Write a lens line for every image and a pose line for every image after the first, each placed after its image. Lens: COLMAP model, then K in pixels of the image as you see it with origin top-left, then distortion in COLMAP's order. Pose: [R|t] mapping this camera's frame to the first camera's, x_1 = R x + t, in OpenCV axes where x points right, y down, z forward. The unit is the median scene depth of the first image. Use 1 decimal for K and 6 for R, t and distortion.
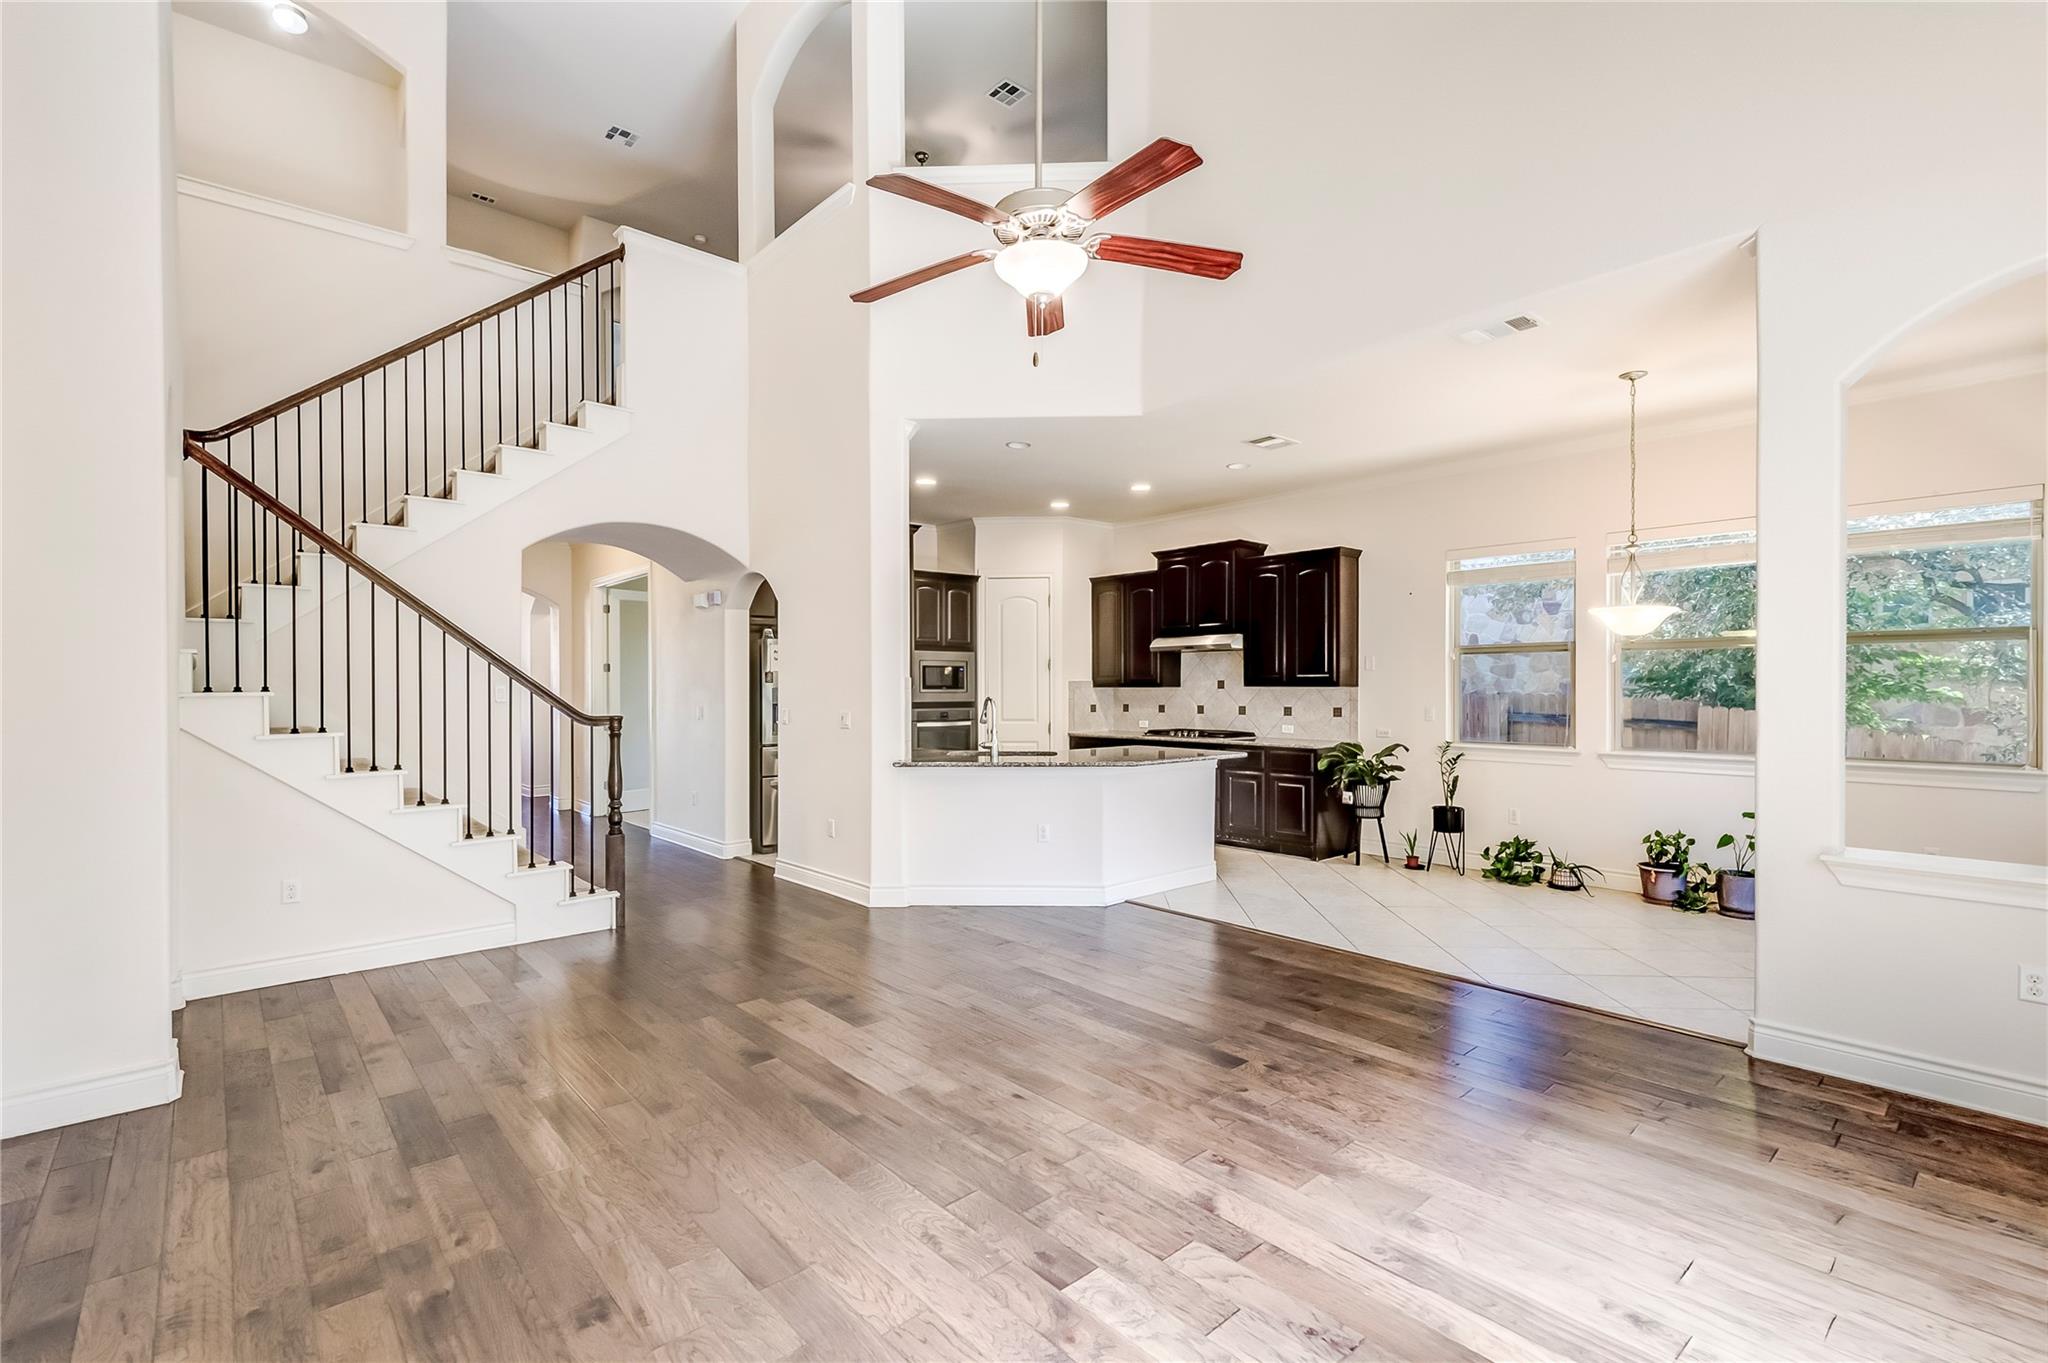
lens RADIAL K [[924.9, 0, 1026.6], [0, 924.9, 686.9], [0, 0, 1]] dist [0.006317, -0.000643]
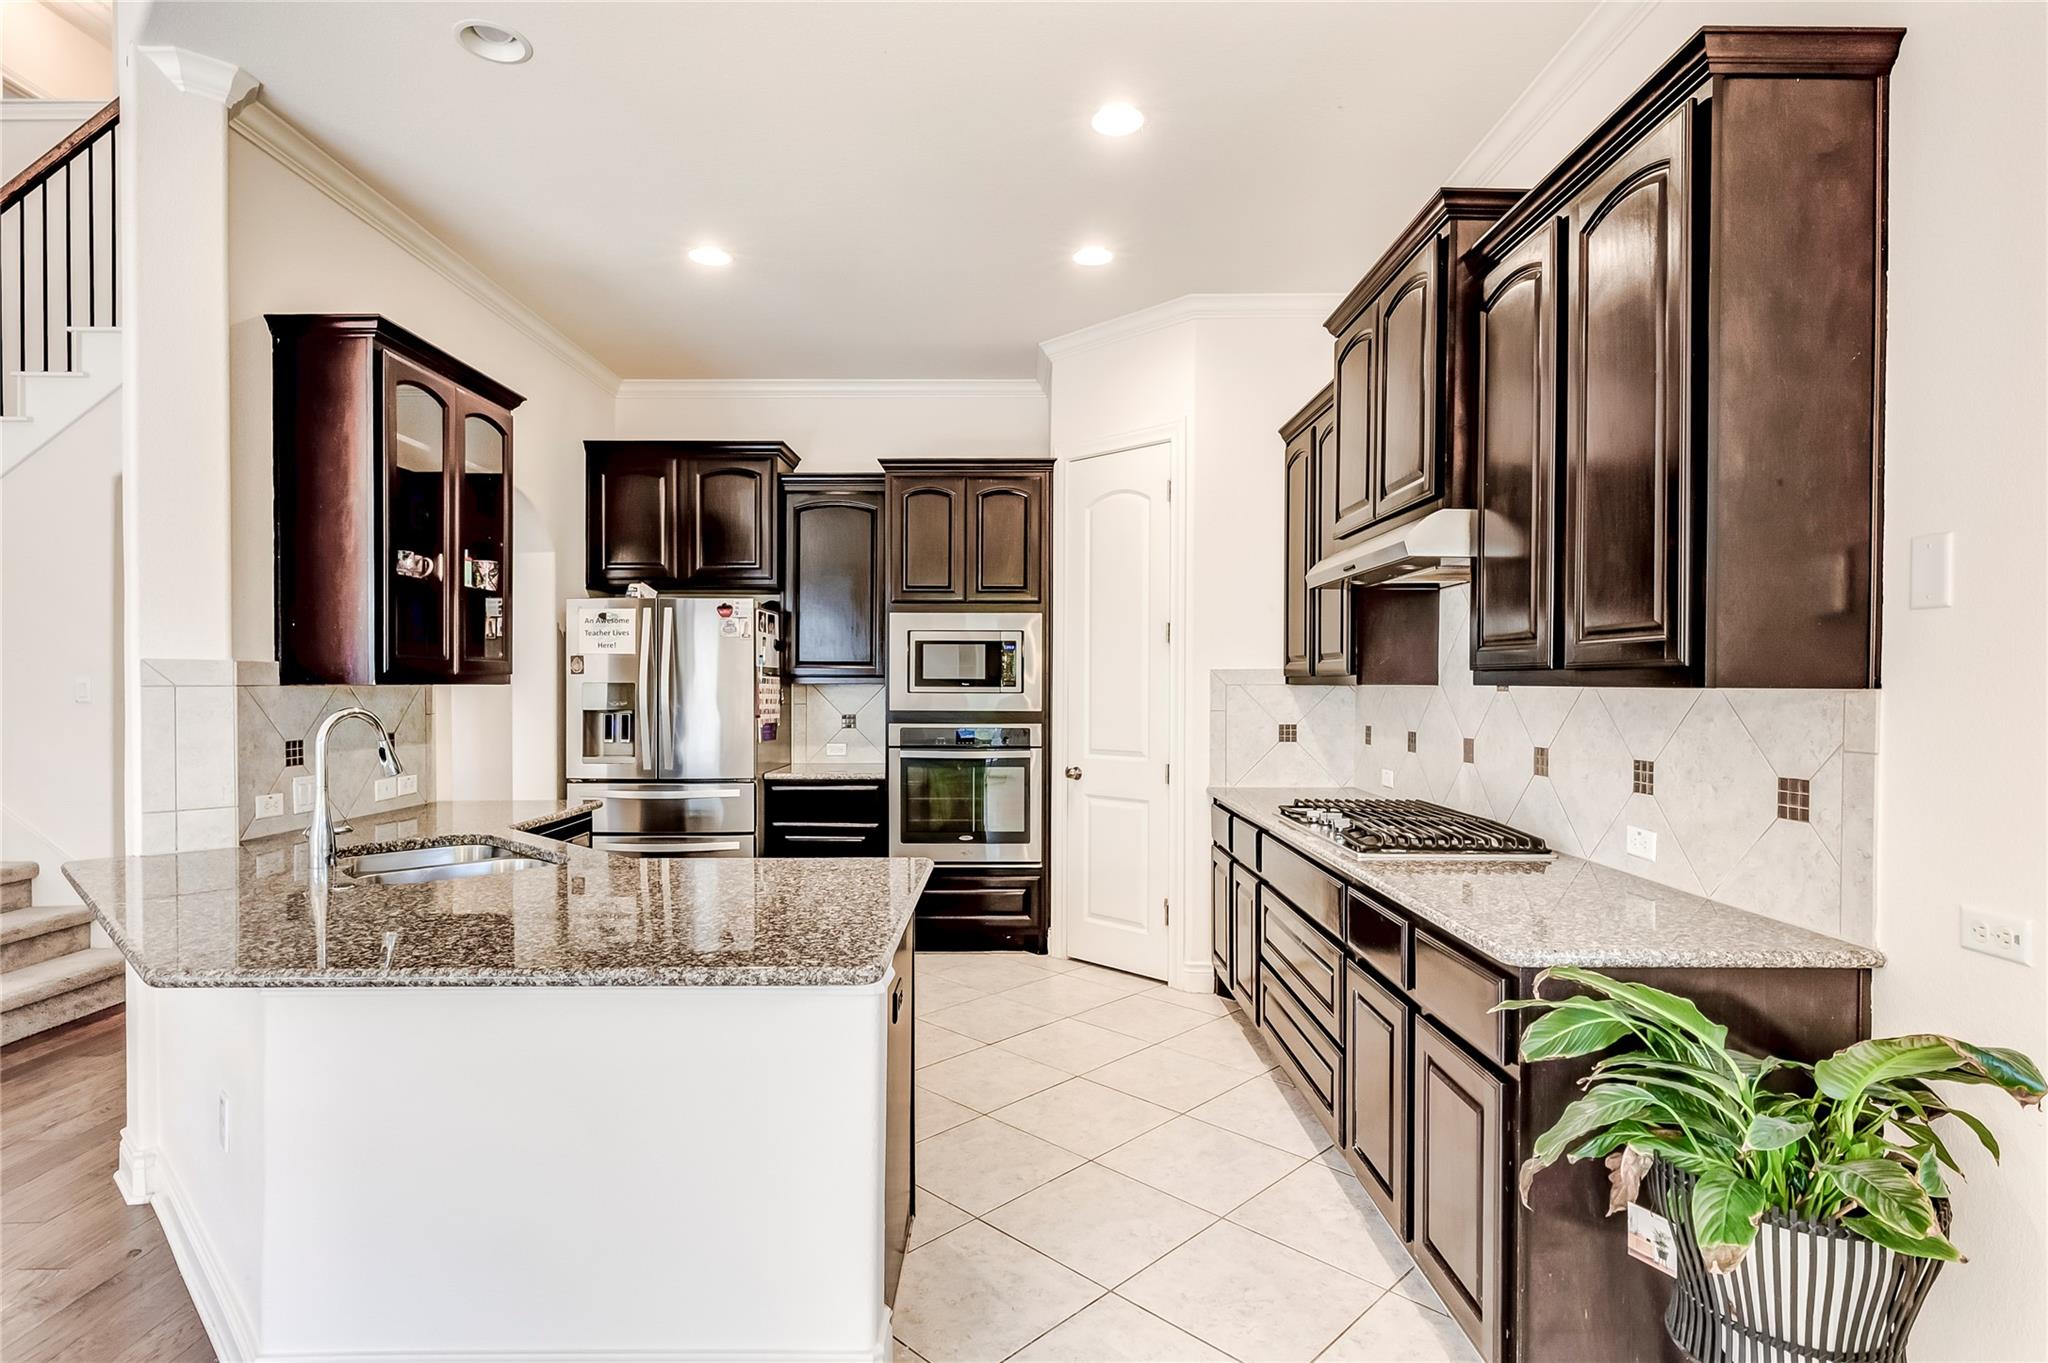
lens RADIAL K [[1031.3, 0, 1024.2], [0, 1031.3, 690.4], [0, 0, 1]] dist [-0.003330, 0.000248]
pose [[0.751070, 0.008430, -0.660169, 0.421475], [-0.002376, 0.999947, 0.010066, -0.001687], [0.660219, -0.005992, 0.751050, 0.798290]]
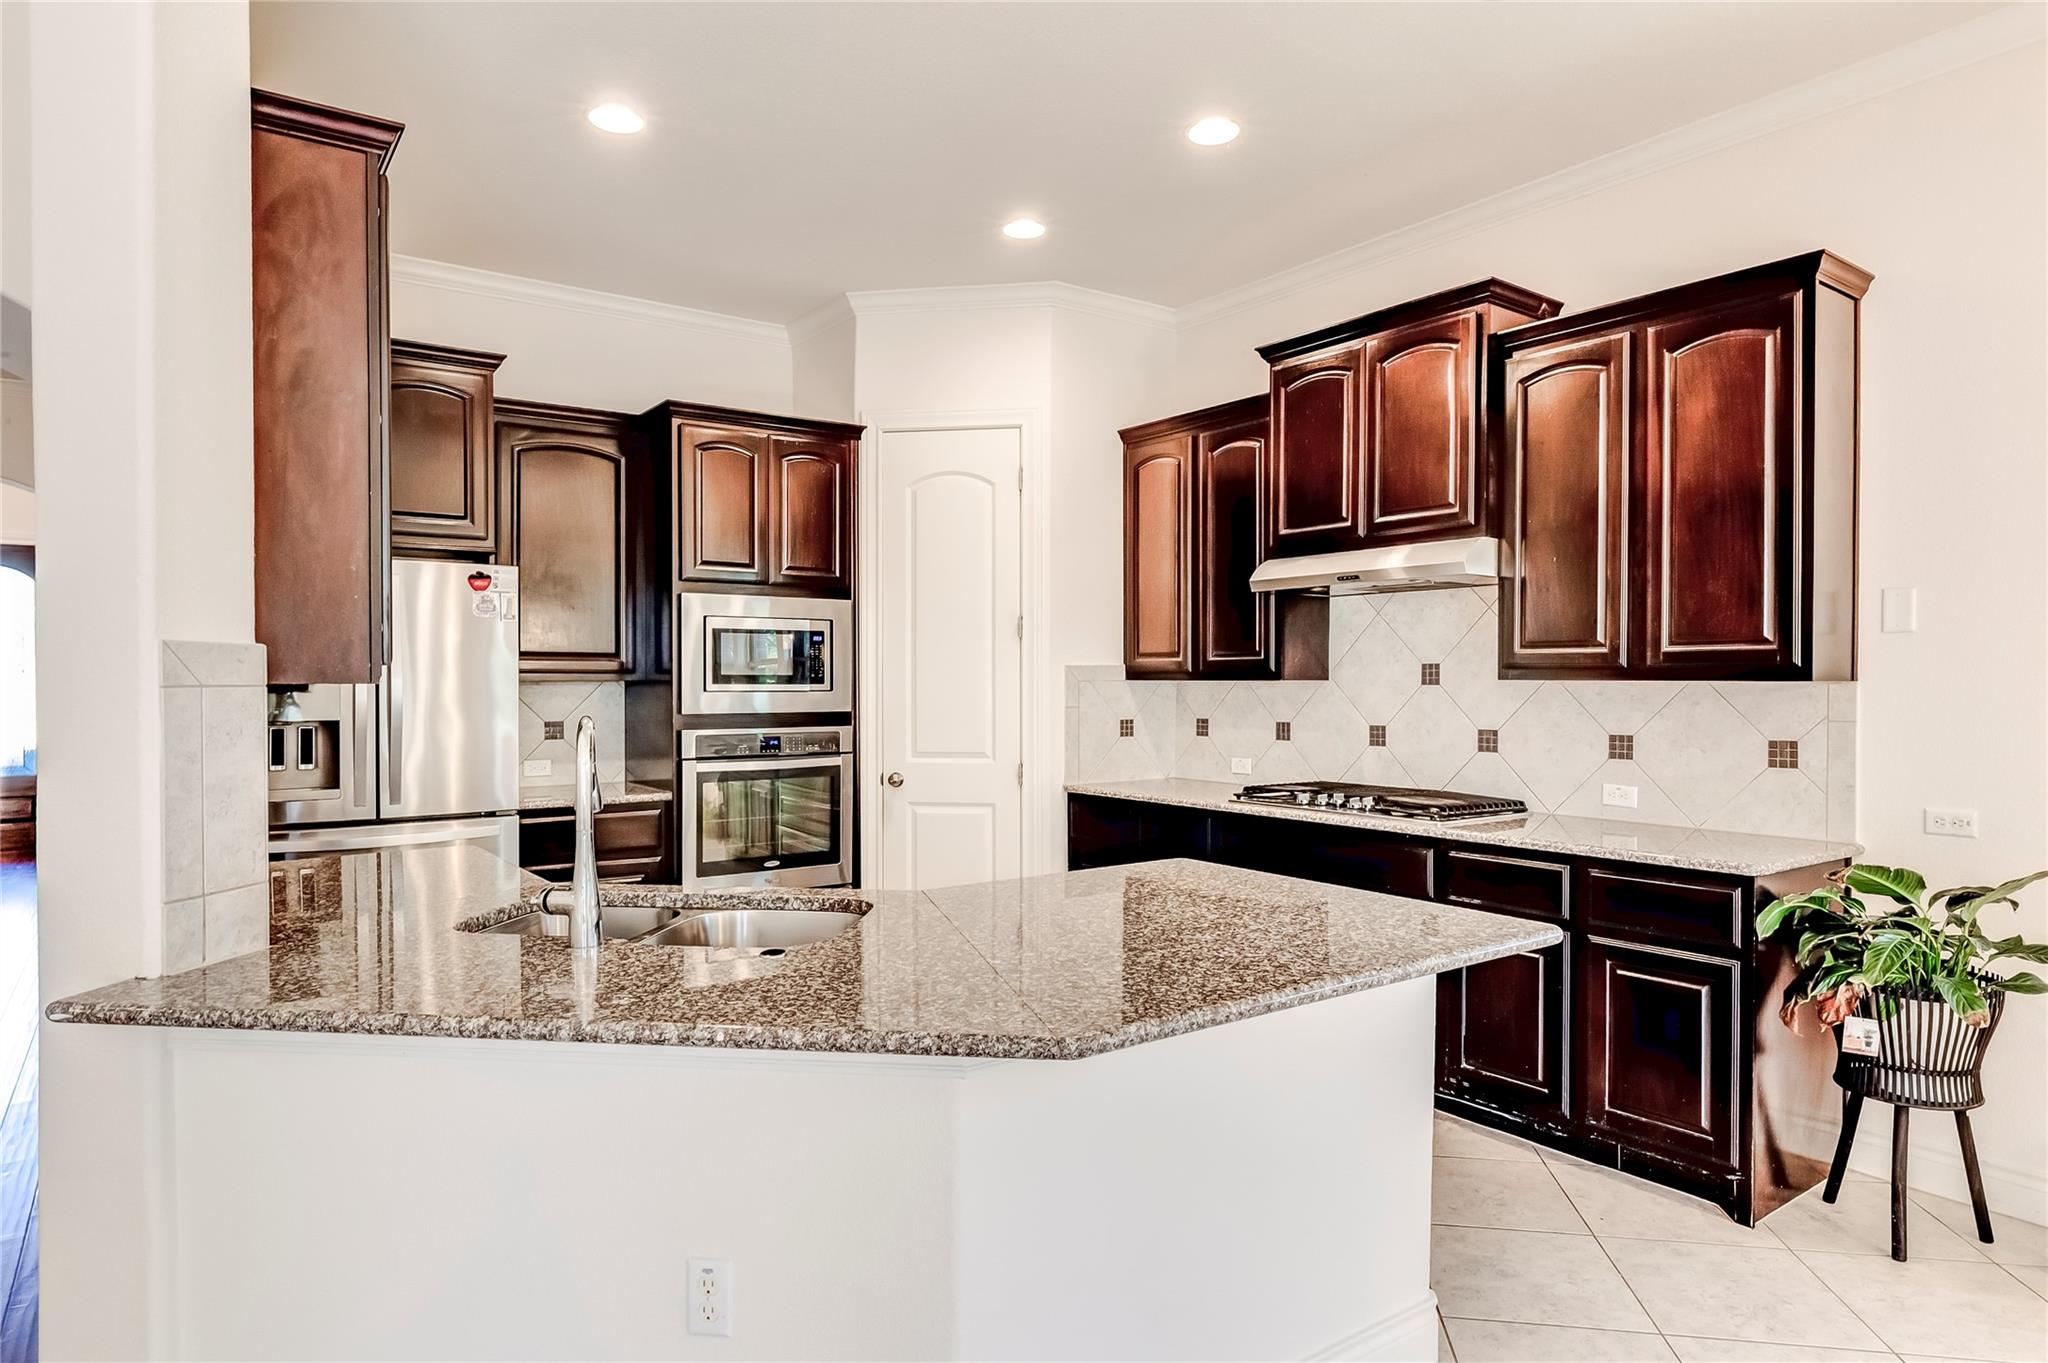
lens RADIAL K [[1189.5, 0, 1027.0], [0, 1189.5, 689.7], [0, 0, 1]] dist [-0.000990, -0.001886]
pose [[0.995432, 0.002315, -0.095444, 0.112246], [-0.001351, 0.999947, 0.010165, -0.000993], [0.095462, -0.009989, 0.995383, 0.617551]]
